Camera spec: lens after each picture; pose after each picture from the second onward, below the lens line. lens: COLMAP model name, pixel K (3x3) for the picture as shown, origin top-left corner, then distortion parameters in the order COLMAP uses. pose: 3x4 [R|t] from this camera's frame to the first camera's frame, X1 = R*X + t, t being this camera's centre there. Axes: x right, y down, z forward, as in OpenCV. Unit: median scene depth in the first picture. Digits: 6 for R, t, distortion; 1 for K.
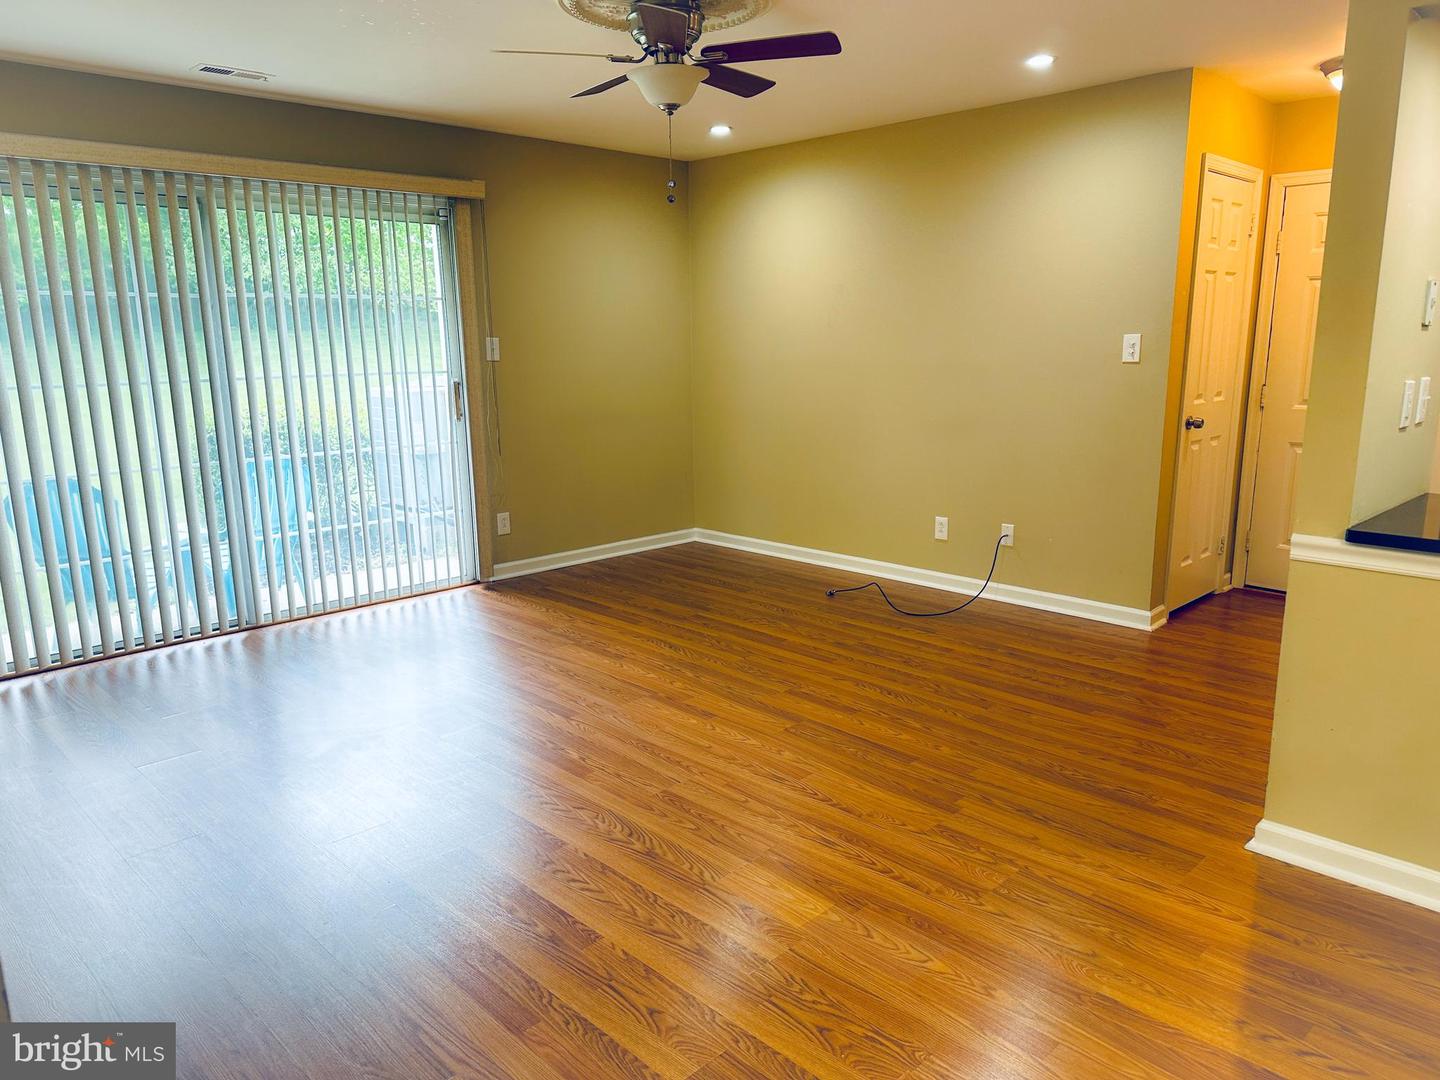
lens RADIAL K [[999.8, 0, 725.5], [0, 999.8, 540.3], [0, 0, 1]] dist [0.145184, -0.207357]
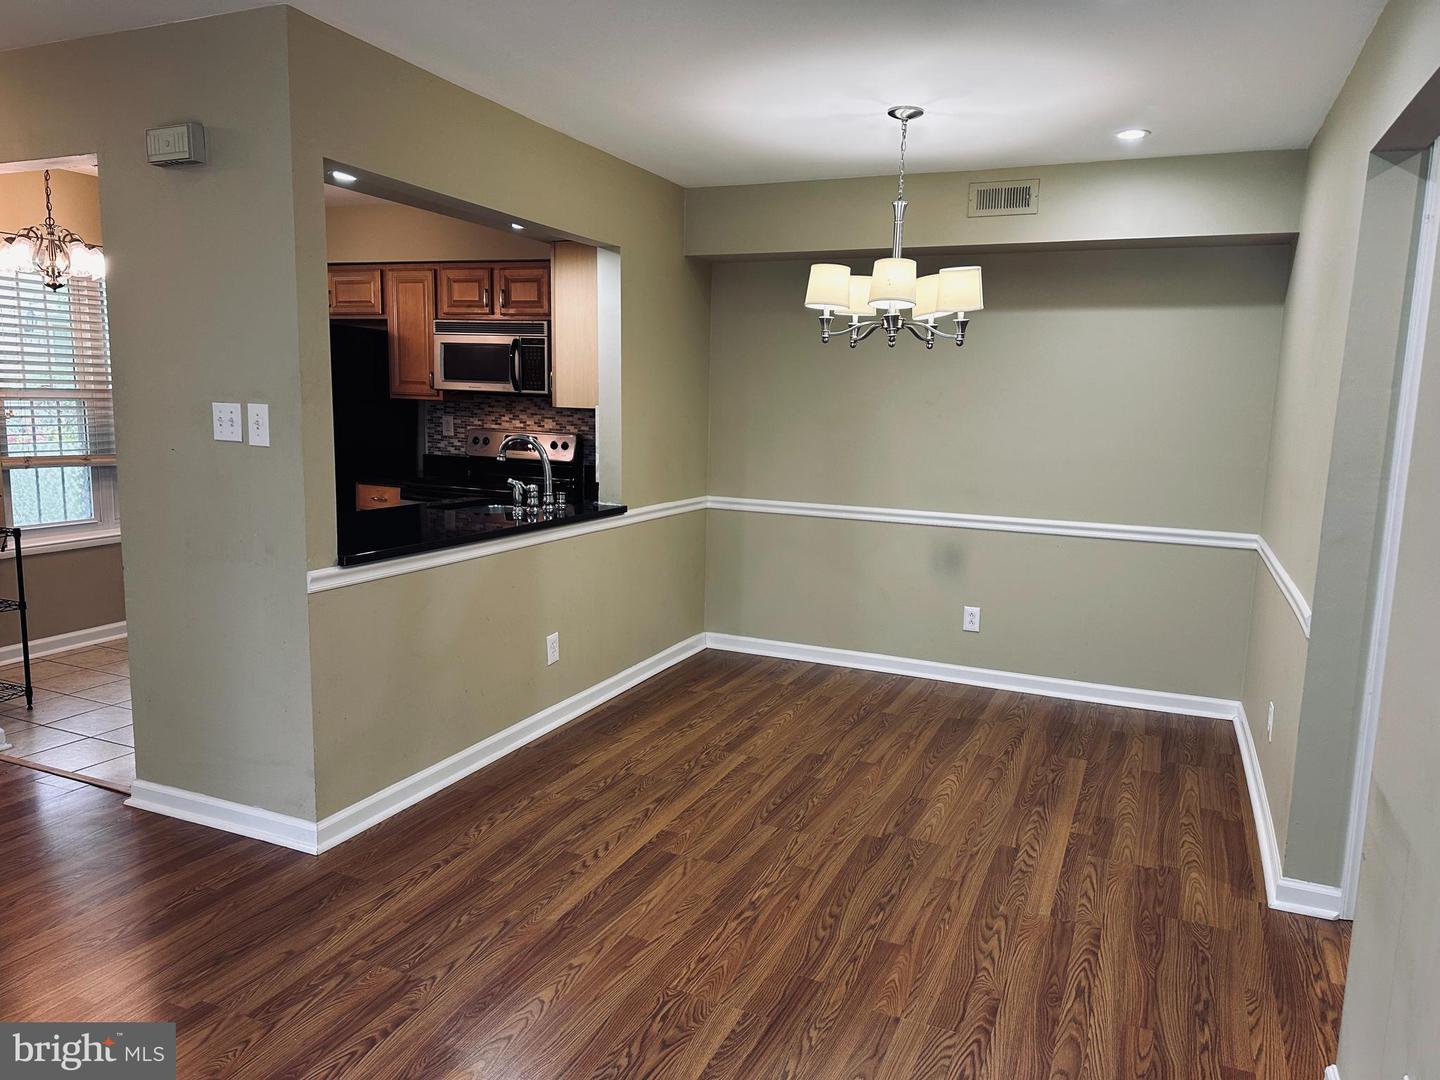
lens RADIAL K [[999.8, 0, 725.5], [0, 999.8, 540.3], [0, 0, 1]] dist [0.145184, -0.207357]
pose [[-0.374625, -0.127902, 0.918312, -0.576421], [0.163283, 0.965859, 0.201136, -0.165142], [-0.912686, 0.225296, -0.340950, 0.801690]]
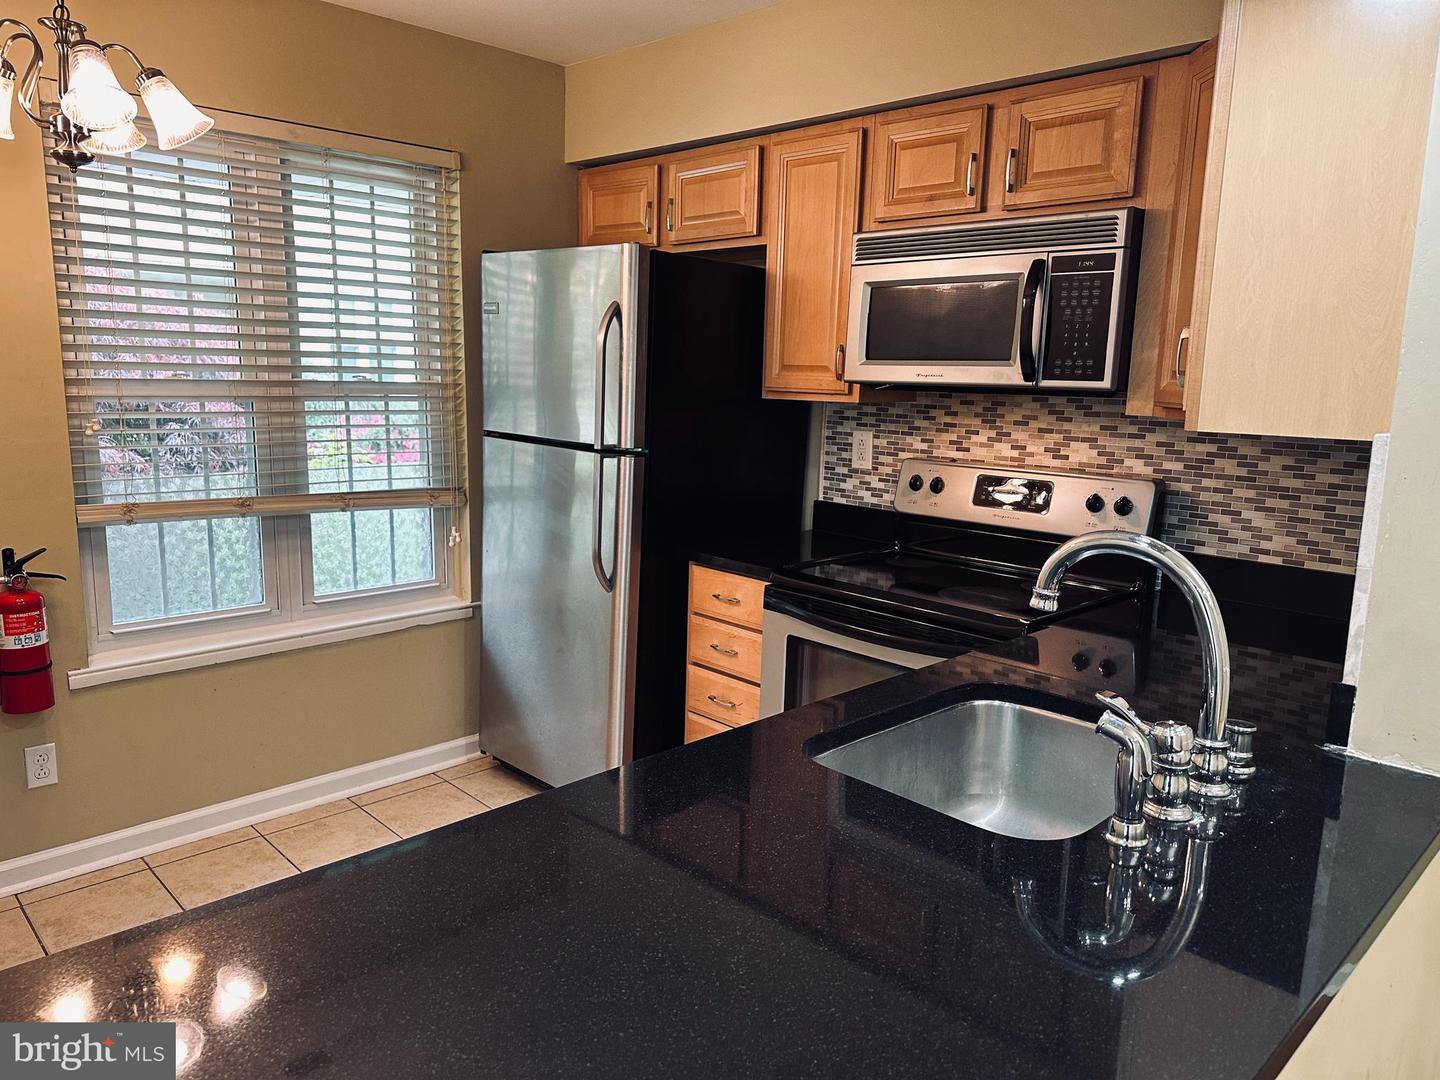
lens RADIAL K [[1003.7, 0, 720.6], [0, 1003.7, 547.5], [0, 0, 1]] dist [0.143379, -0.273560]
pose [[-0.001692, -0.157603, 0.987501, 0.467018], [0.172550, 0.972645, 0.155528, -0.160654], [-0.984999, 0.170656, 0.025549, 0.703244]]
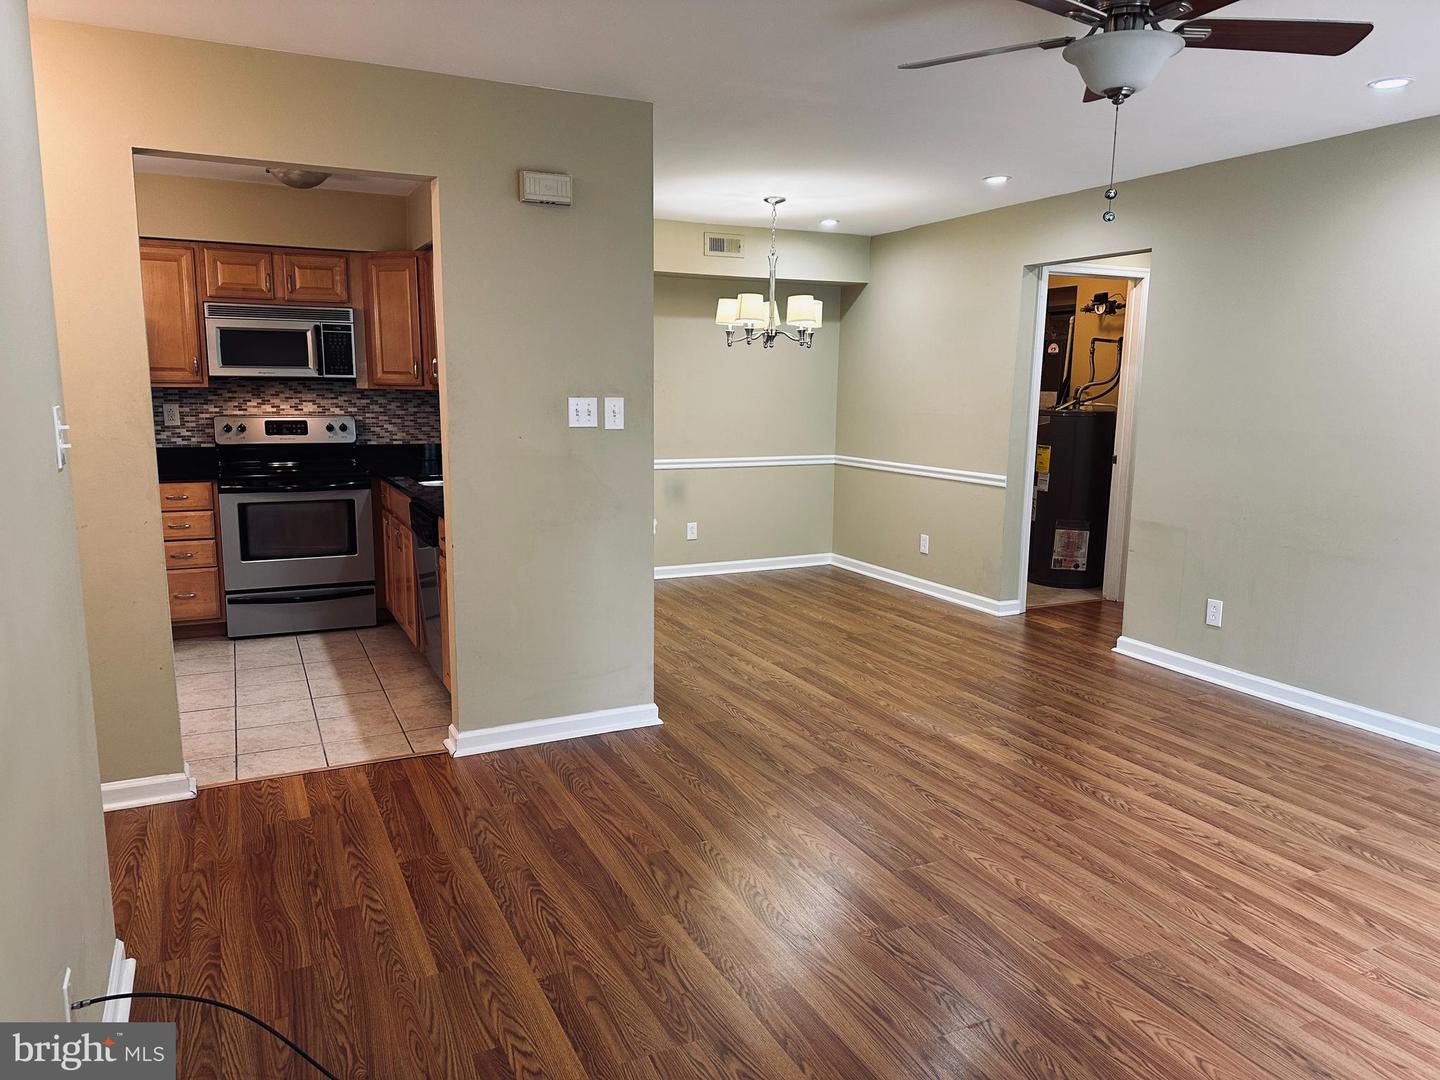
lens RADIAL K [[1003.7, 0, 720.6], [0, 1003.7, 547.5], [0, 0, 1]] dist [0.143379, -0.273560]
pose [[-0.948262, -0.047457, 0.313922, -0.035904], [0.066640, 0.936987, 0.342950, -0.420704], [-0.310416, 0.346126, -0.885347, 2.010352]]
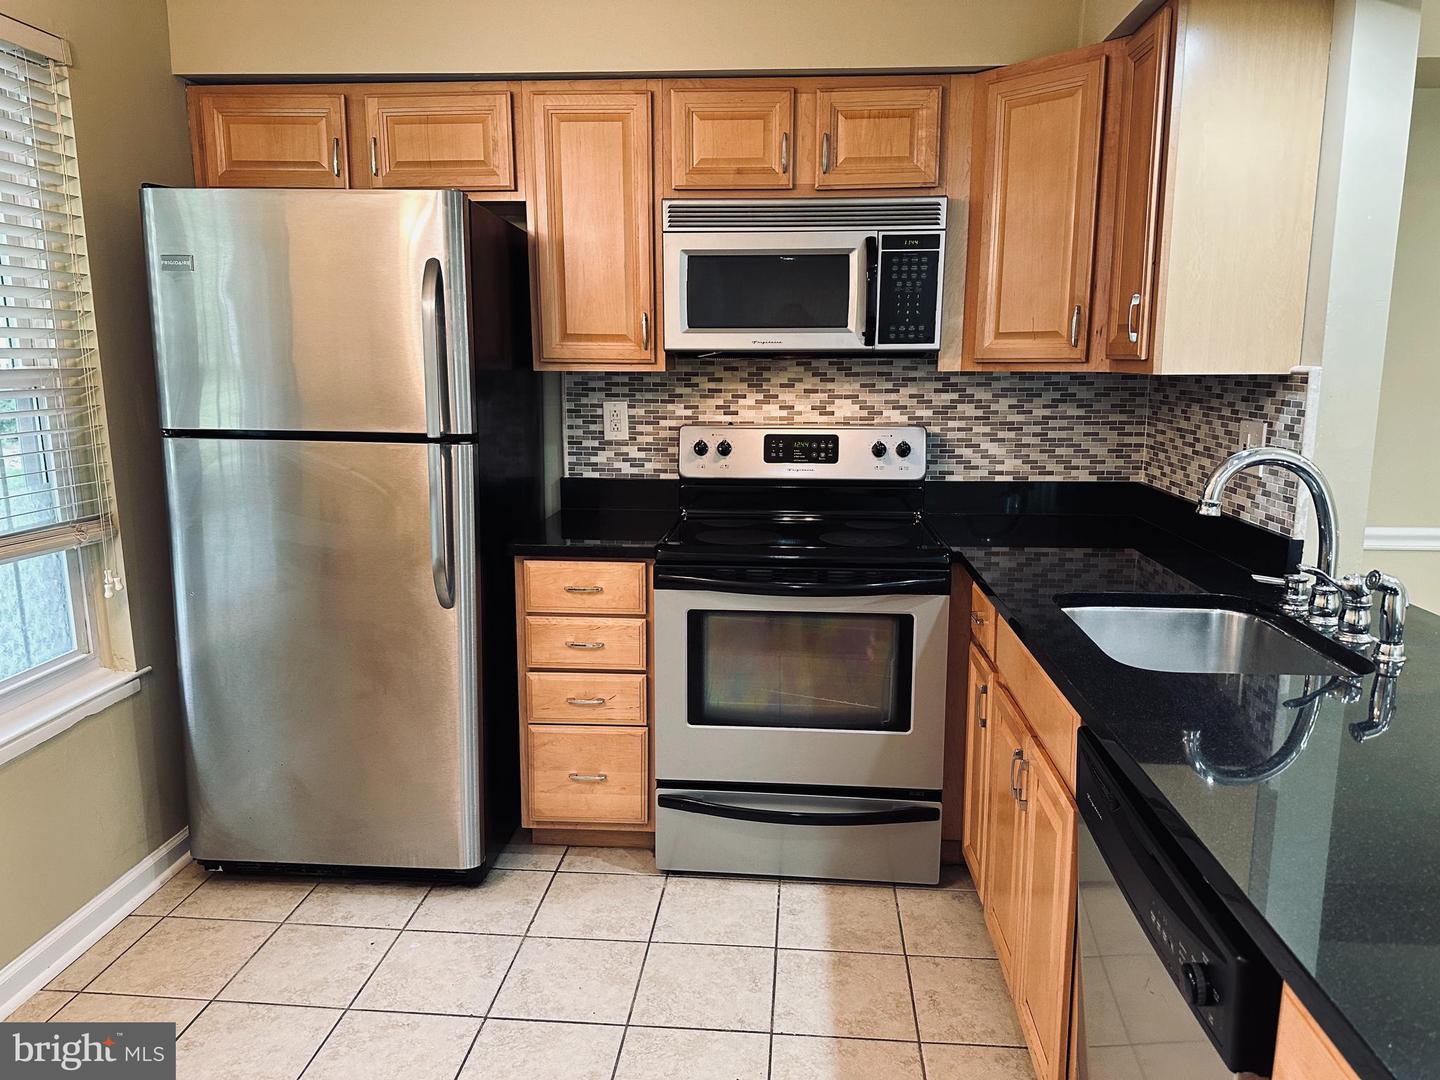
lens RADIAL K [[999.8, 0, 725.5], [0, 999.8, 540.3], [0, 0, 1]] dist [0.145184, -0.207357]
pose [[-0.661607, -0.121710, 0.739907, 0.670788], [0.158982, 0.941539, 0.297035, -0.244518], [-0.732803, 0.314152, -0.603579, 1.150627]]
